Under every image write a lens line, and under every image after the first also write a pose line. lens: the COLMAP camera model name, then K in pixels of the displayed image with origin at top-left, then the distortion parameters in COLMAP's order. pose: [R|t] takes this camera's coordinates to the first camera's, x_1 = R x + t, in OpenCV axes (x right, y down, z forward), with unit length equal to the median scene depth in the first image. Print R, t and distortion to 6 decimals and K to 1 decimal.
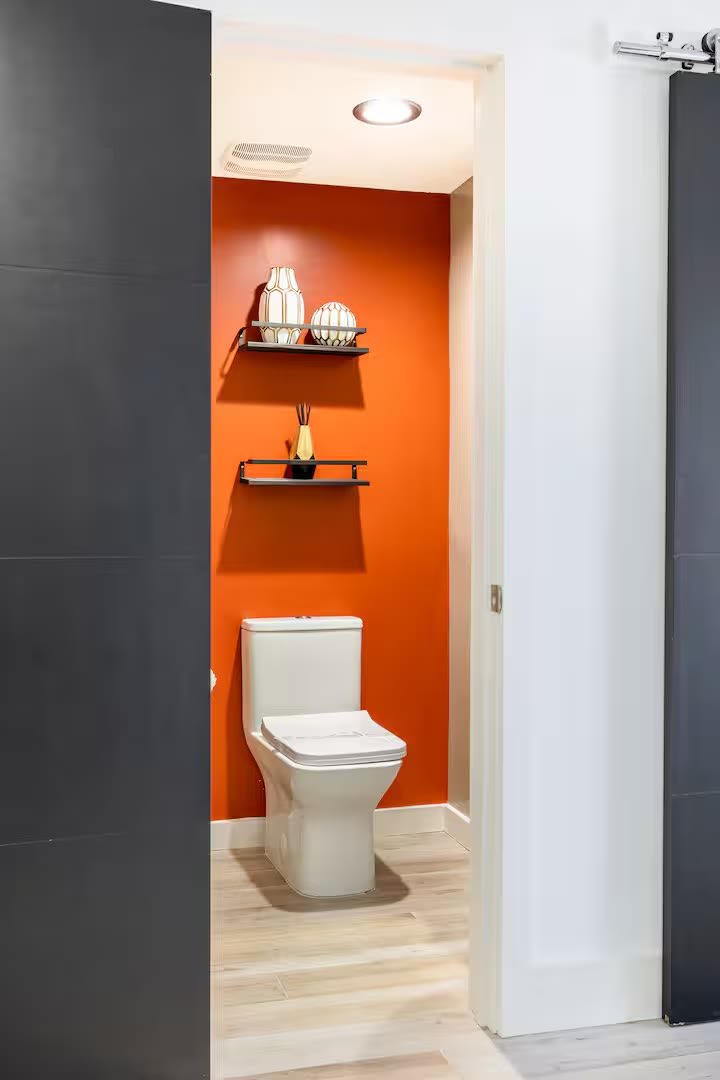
lens RADIAL K [[1395.6, 0, 360.0], [0, 1395.6, 540.0], [0, 0, 1]] dist [0.006240, 0.002251]
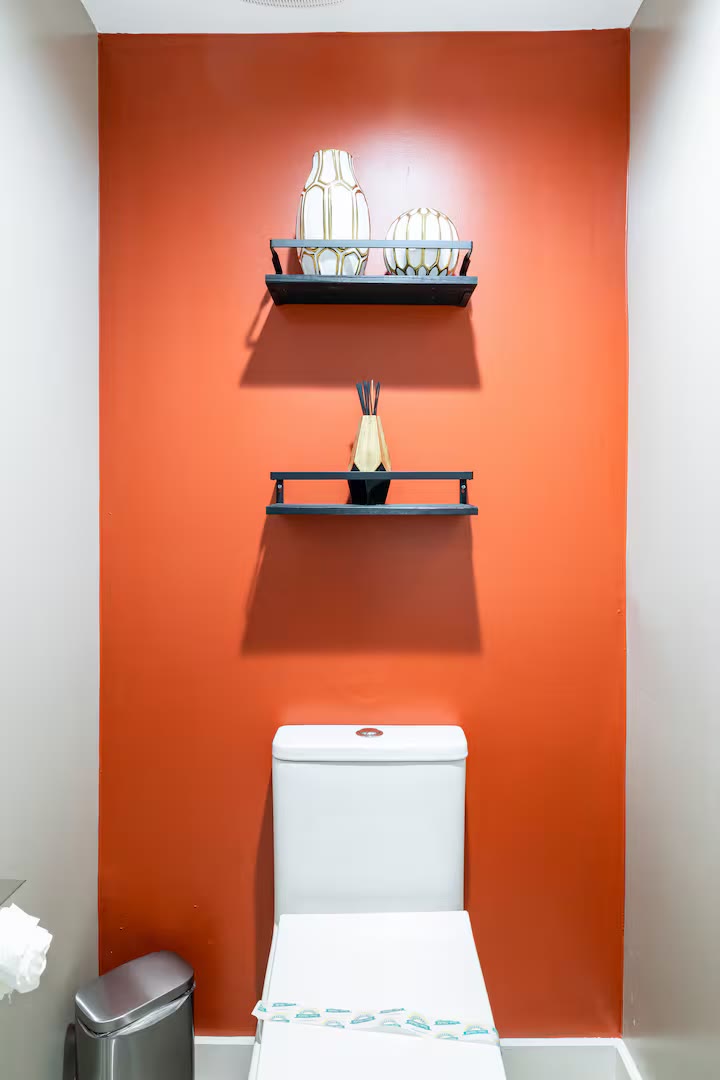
lens RADIAL K [[672.8, 0, 359.8], [0, 672.8, 524.0], [0, 0, 1]] dist [-0.011150, 0.000511]
pose [[0.951131, 0.002915, -0.308773, 0.045435], [-0.008564, 0.999820, -0.016943, -0.029953], [0.308668, 0.018759, 0.950985, 0.719986]]
